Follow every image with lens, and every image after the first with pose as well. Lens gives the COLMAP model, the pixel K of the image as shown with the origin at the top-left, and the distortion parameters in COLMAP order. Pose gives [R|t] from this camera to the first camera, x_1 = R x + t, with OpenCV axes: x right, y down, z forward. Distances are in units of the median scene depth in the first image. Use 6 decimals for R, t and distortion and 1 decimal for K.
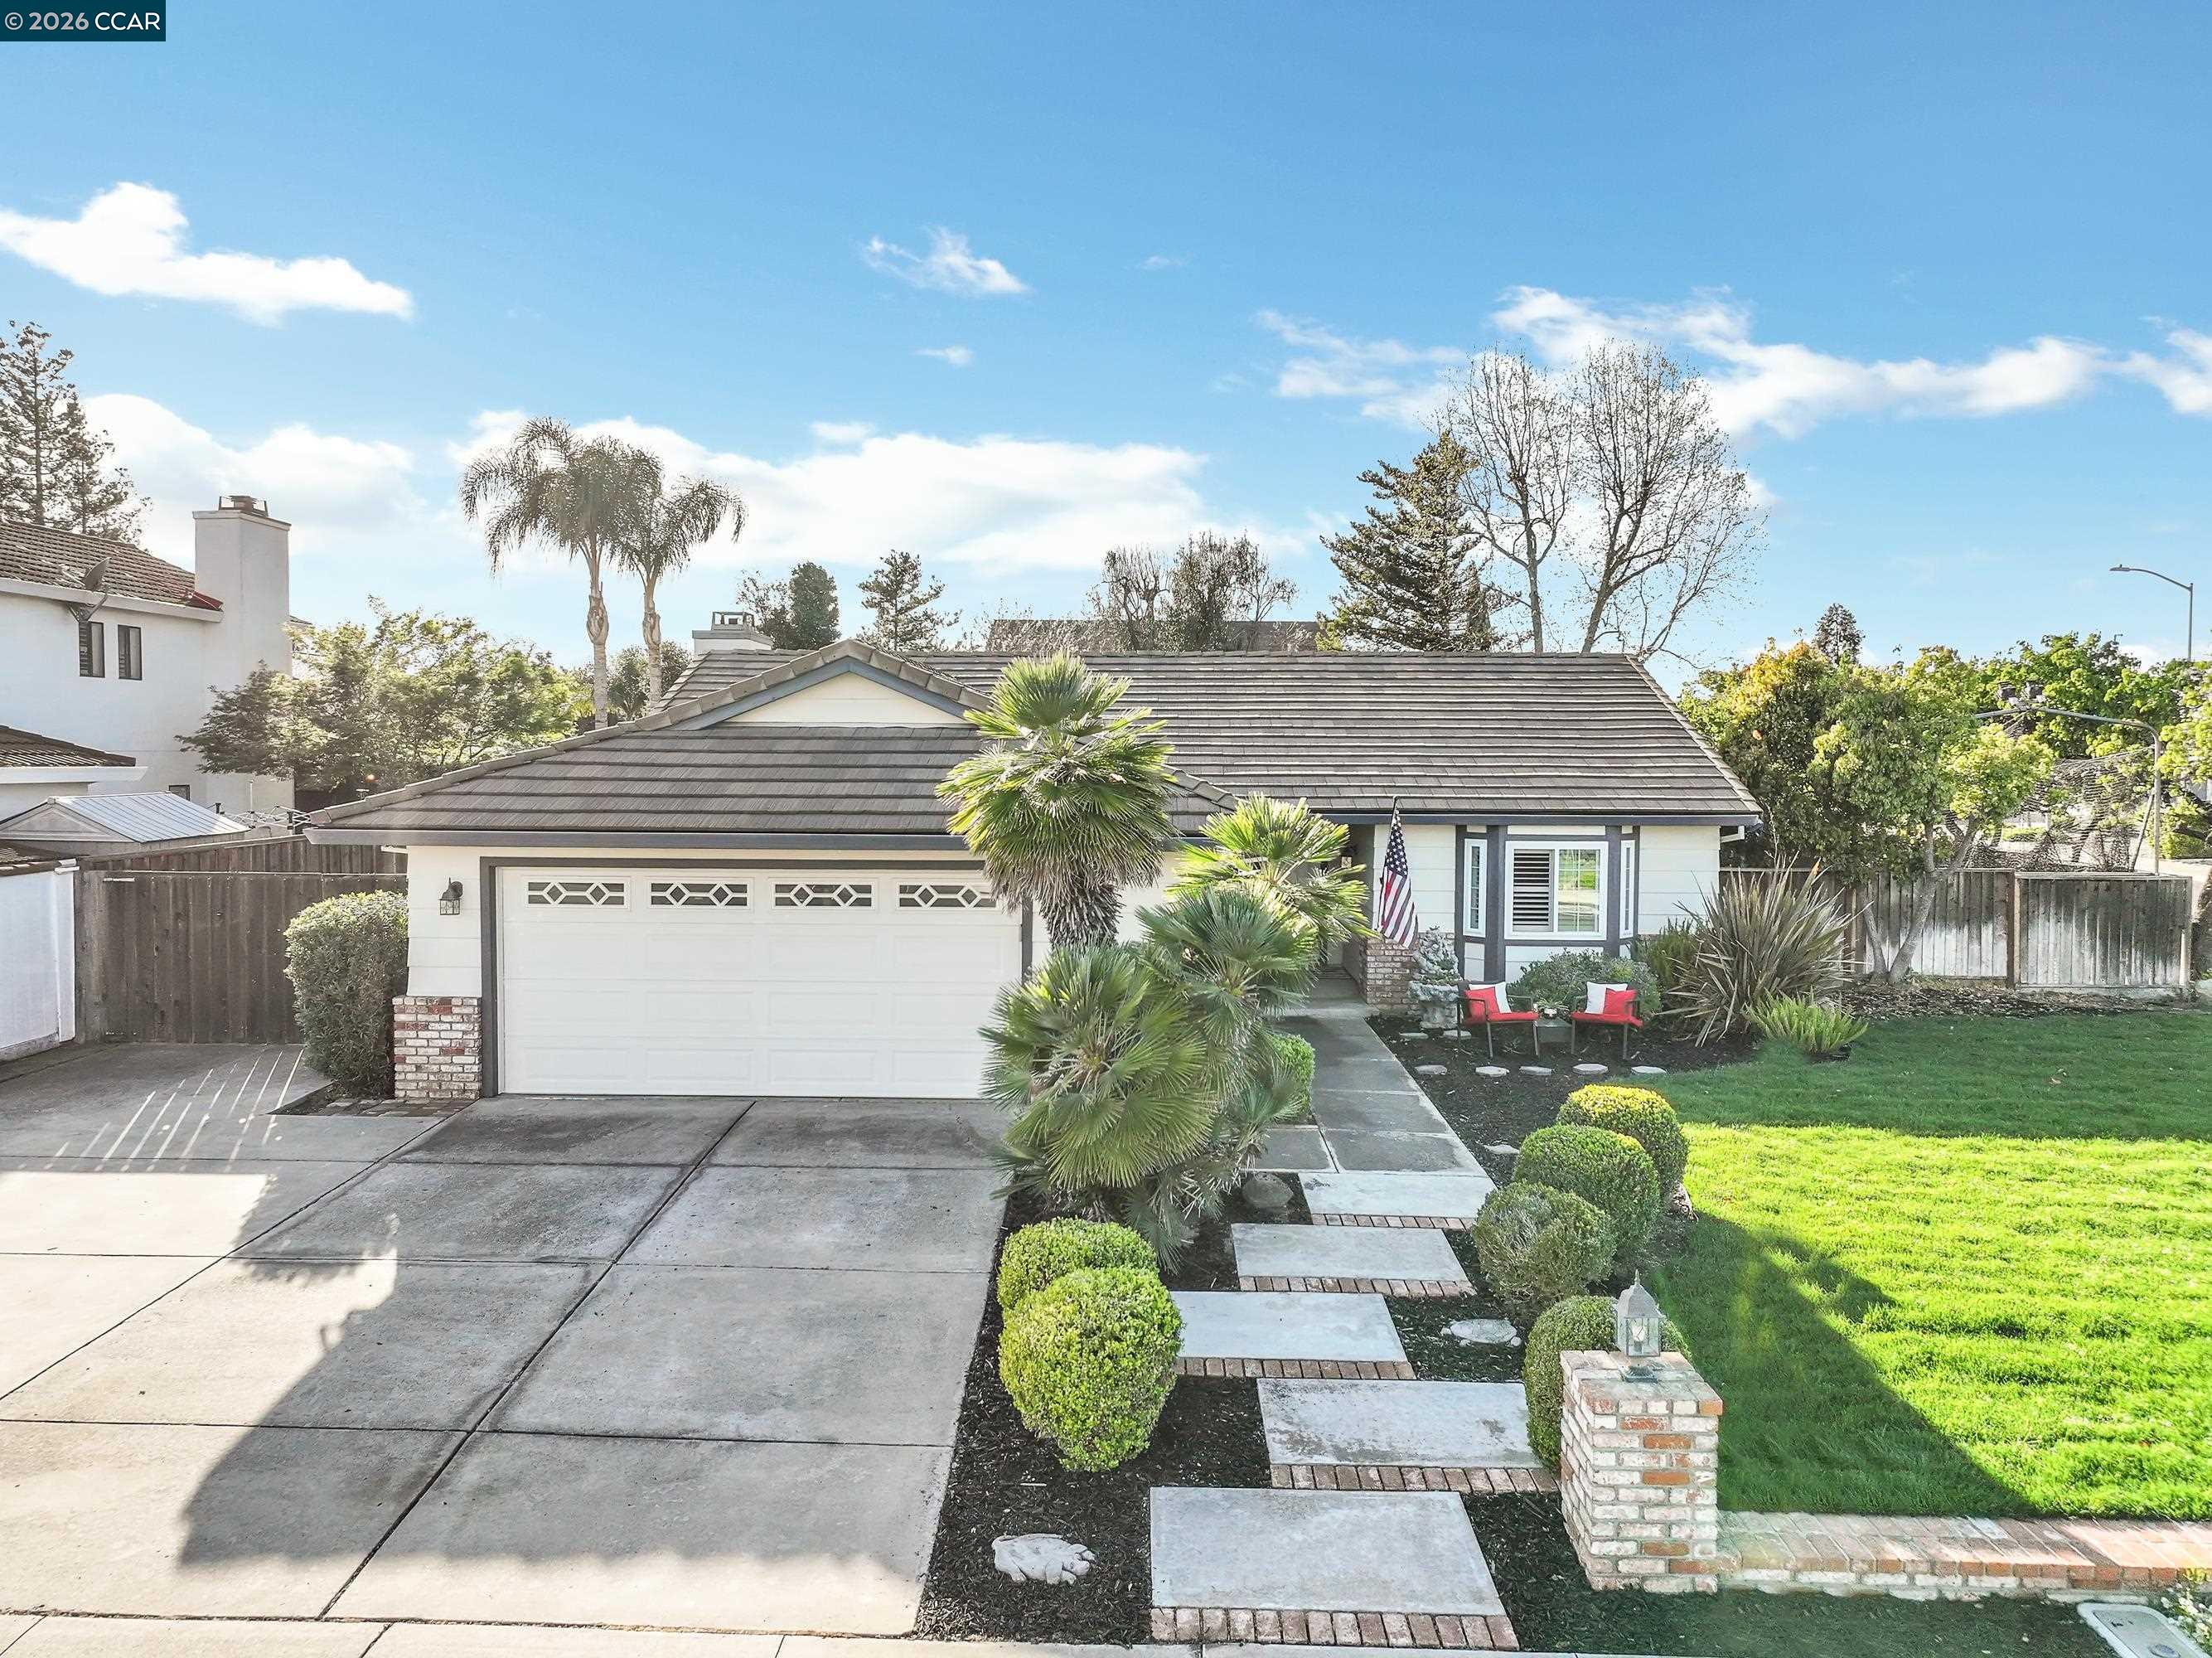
lens RADIAL K [[1560.0, 0, 1114.3], [0, 1560.0, 804.8], [0, 0, 1]] dist [-0.007394, 0.024523]
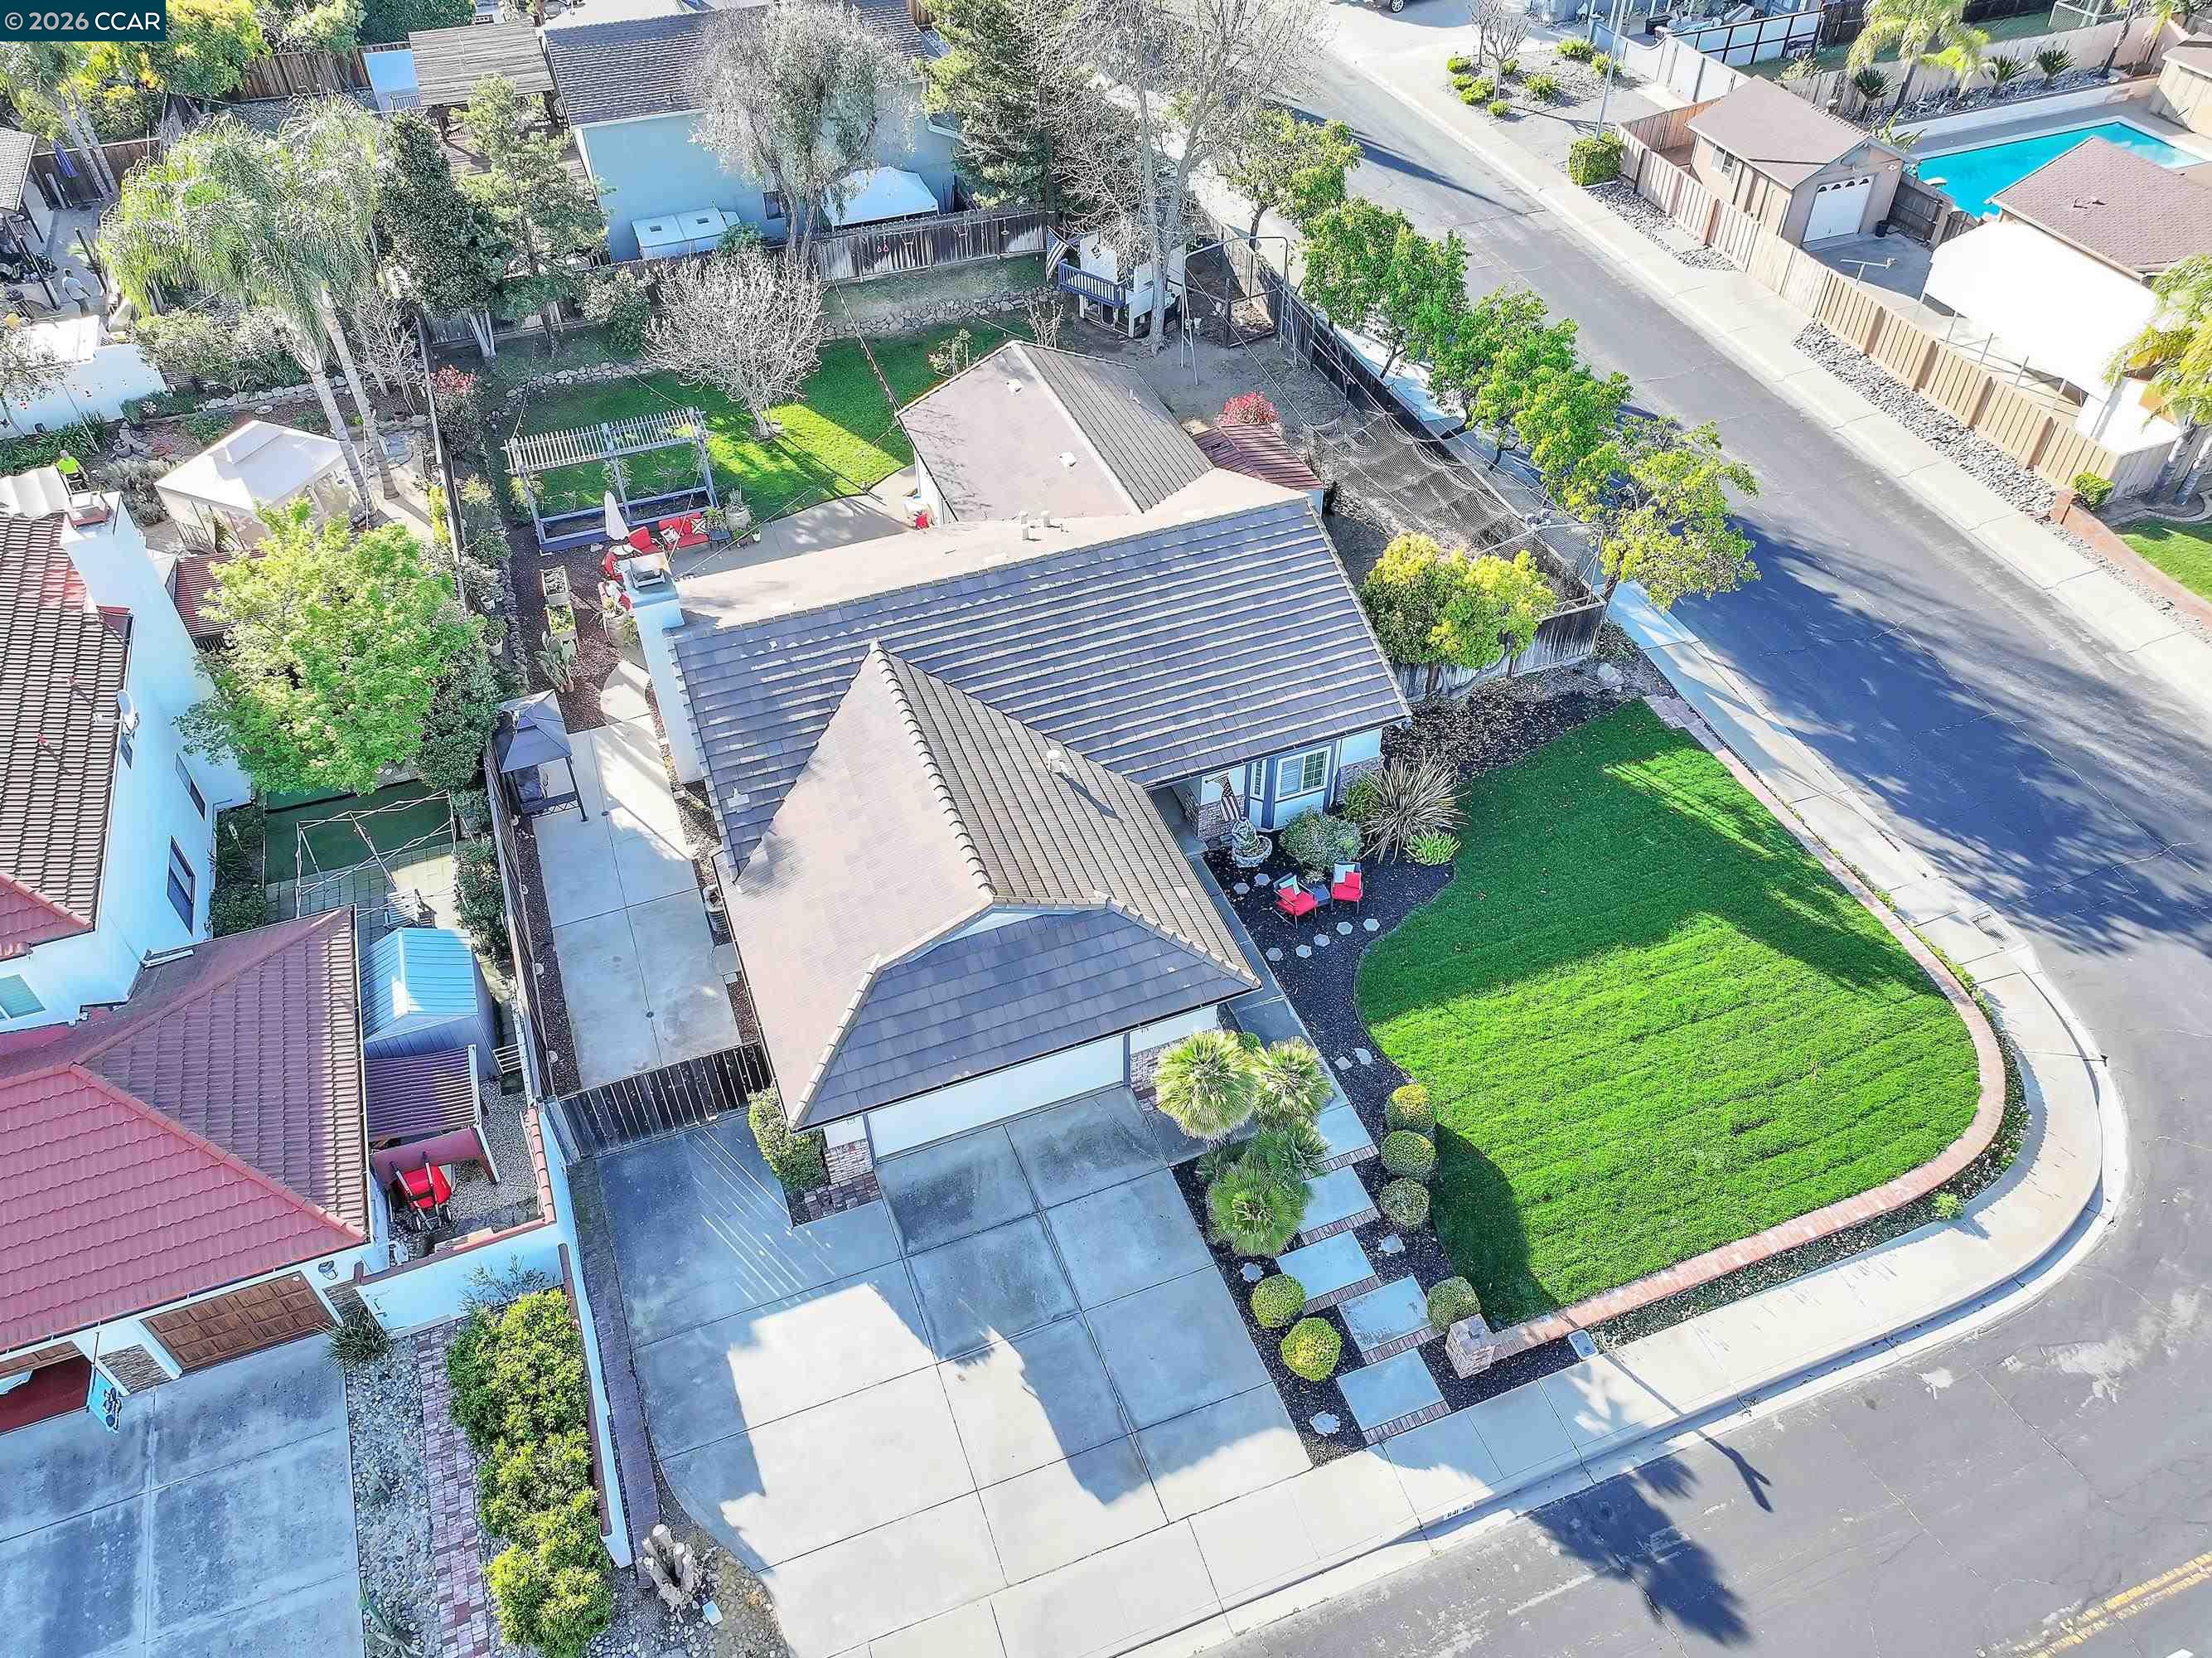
lens RADIAL K [[1588.0, 0, 1114.3], [0, 1588.0, 821.5], [0, 0, 1]] dist [0.002657, 0.006376]
pose [[0.924009, -0.274126, 0.266576, -0.590114], [0.025713, 0.740134, 0.671968, -1.629090], [-0.381506, -0.614050, 0.690939, -0.267036]]
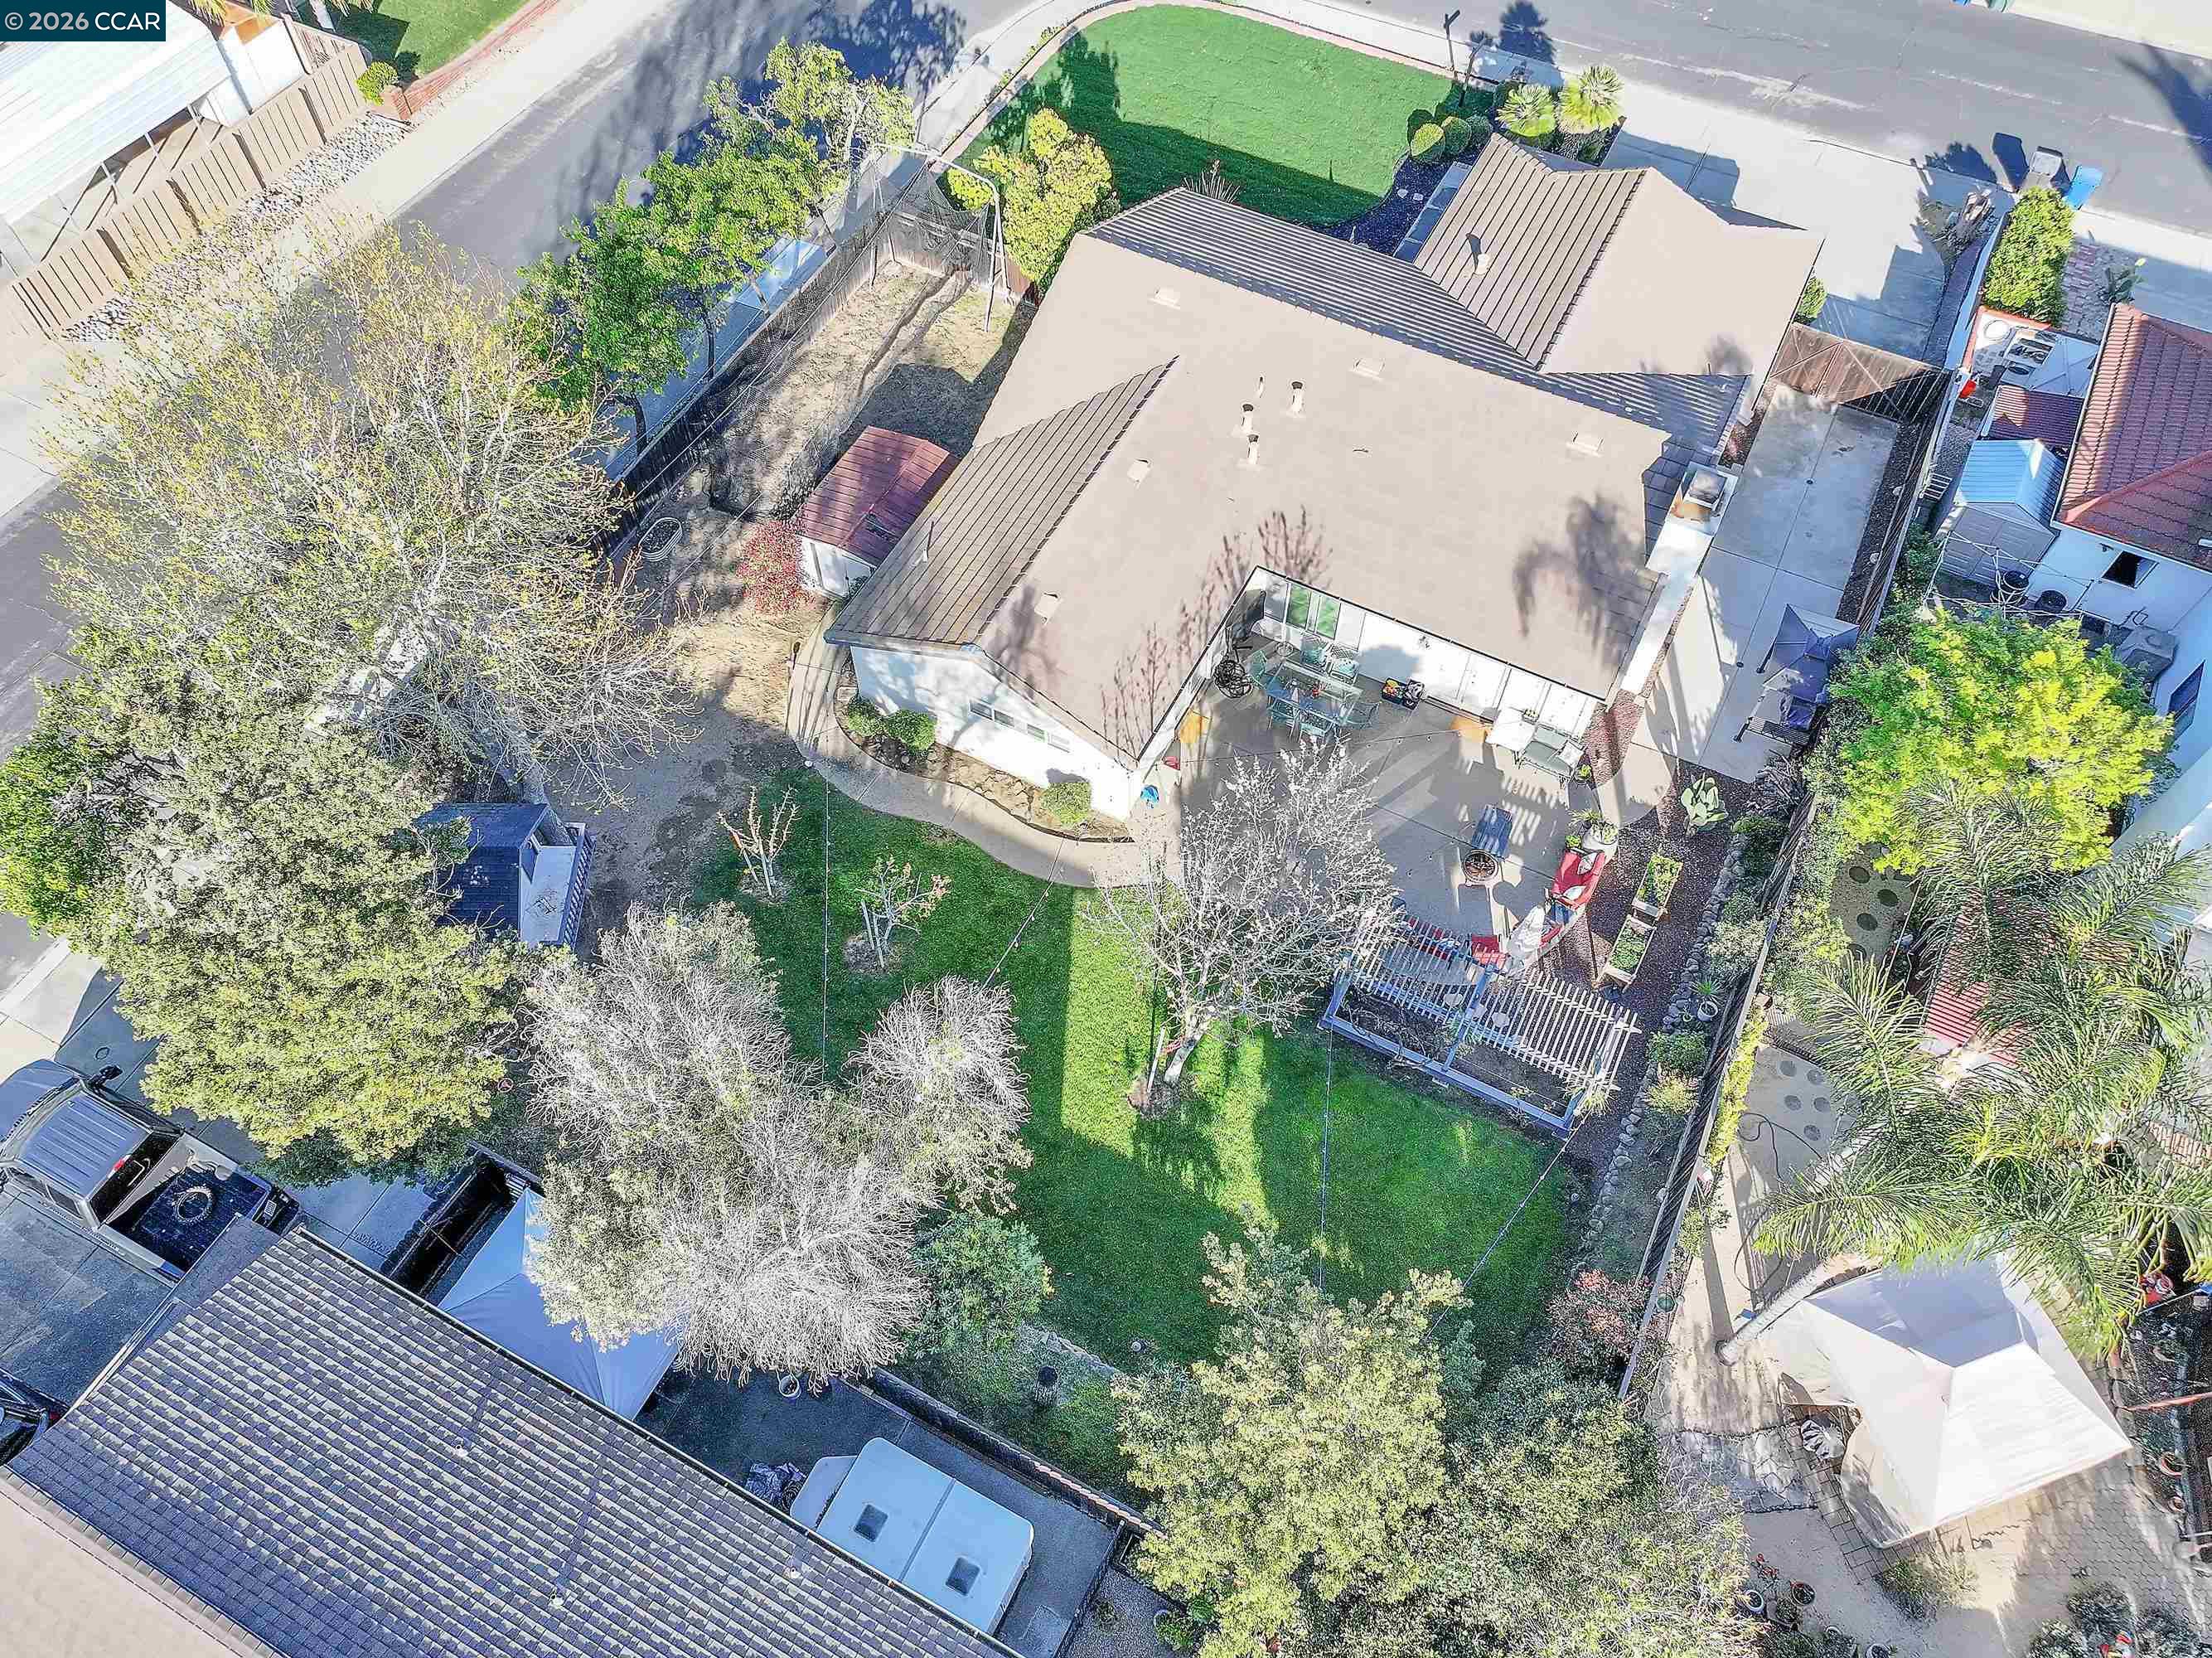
lens RADIAL K [[1588.0, 0, 1114.3], [0, 1588.0, 821.5], [0, 0, 1]] dist [0.002657, 0.006376]
pose [[-0.899564, -0.374240, 0.225233, -0.421600], [0.001982, 0.512153, 0.858892, -1.987101], [-0.436785, 0.773075, -0.459972, 3.852949]]
